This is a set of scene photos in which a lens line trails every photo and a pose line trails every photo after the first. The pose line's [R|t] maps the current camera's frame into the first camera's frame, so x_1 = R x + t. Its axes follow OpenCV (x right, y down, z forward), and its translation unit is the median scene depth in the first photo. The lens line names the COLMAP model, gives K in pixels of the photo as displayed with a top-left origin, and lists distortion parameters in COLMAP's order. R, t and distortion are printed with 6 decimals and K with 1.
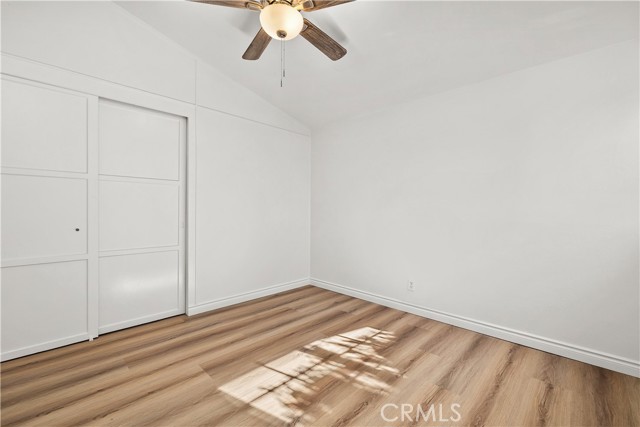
lens RADIAL K [[270.9, 0, 318.0], [0, 270.9, 214.7], [0, 0, 1]] dist [0.001383, -0.000084]
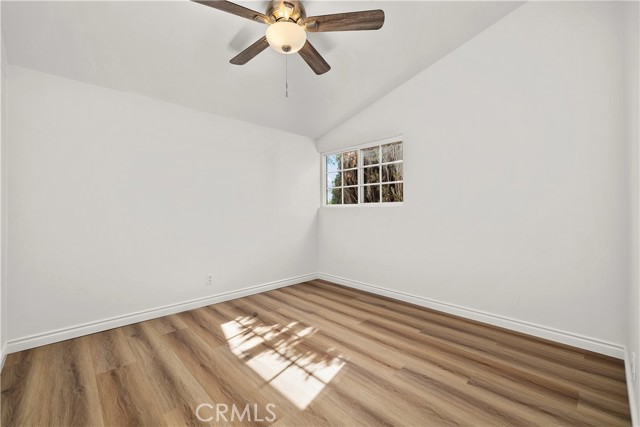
lens RADIAL K [[270.9, 0, 326.3], [0, 270.9, 212.3], [0, 0, 1]] dist [0.001383, -0.000084]
pose [[0.028853, -0.021630, 0.999350, -1.040689], [0.016748, 0.999636, 0.021153, -0.027257], [-0.999443, 0.016127, 0.029204, 0.733635]]
